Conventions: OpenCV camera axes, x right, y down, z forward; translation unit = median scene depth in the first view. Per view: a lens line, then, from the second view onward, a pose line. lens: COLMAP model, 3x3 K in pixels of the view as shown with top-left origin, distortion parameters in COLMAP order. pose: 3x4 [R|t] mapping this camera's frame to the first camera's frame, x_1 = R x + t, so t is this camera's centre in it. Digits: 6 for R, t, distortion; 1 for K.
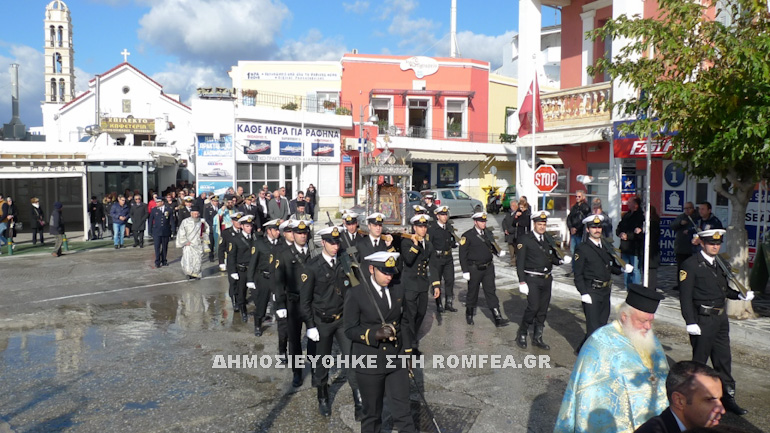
lens RADIAL K [[688.5, 0, 385.0], [0, 688.5, 216.5], [0, 0, 1]] dist [-0.003346, -0.008101]
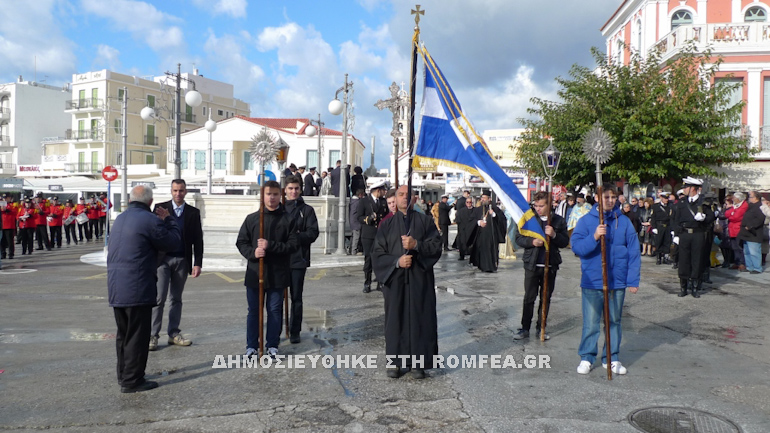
lens RADIAL K [[630.9, 0, 385.0], [0, 630.9, 216.5], [0, 0, 1]] dist [0.048803, -0.082247]
pose [[0.882221, 0.023256, -0.470262, 0.282214], [-0.046353, 0.998217, -0.037595, 0.054837], [0.468549, 0.054965, 0.881726, -0.451545]]
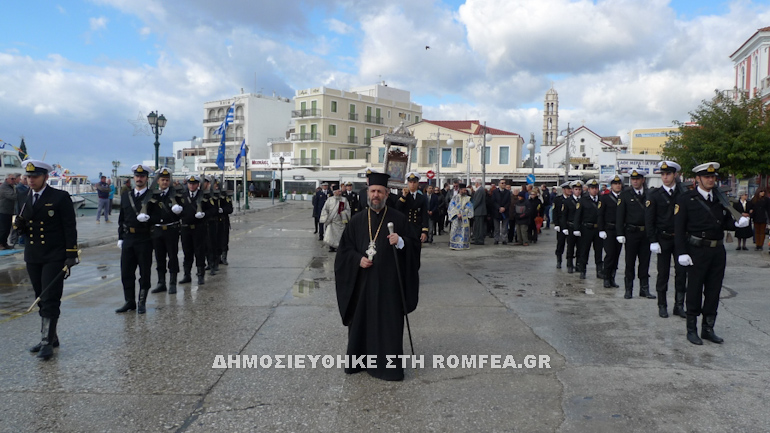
lens RADIAL K [[630.9, 0, 385.0], [0, 630.9, 216.5], [0, 0, 1]] dist [0.048803, -0.082247]
pose [[0.773691, 0.042259, -0.632153, 0.392908], [-0.056976, 0.998371, -0.002992, 0.079776], [0.630997, 0.038332, 0.774838, -0.863726]]
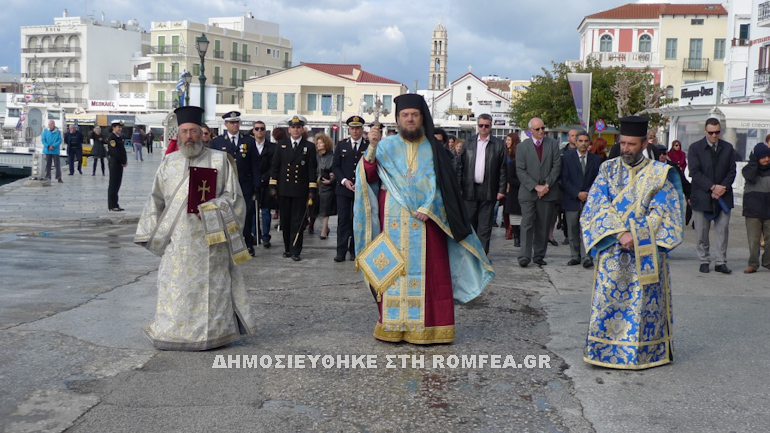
lens RADIAL K [[1056.8, 0, 385.0], [0, 1056.8, 216.5], [0, 0, 1]] dist [-0.006006, -0.005046]
pose [[0.878393, 0.061317, -0.473990, 0.914792], [-0.060316, 0.998029, 0.017331, 0.141013], [0.474118, 0.013366, 0.880360, -1.844358]]
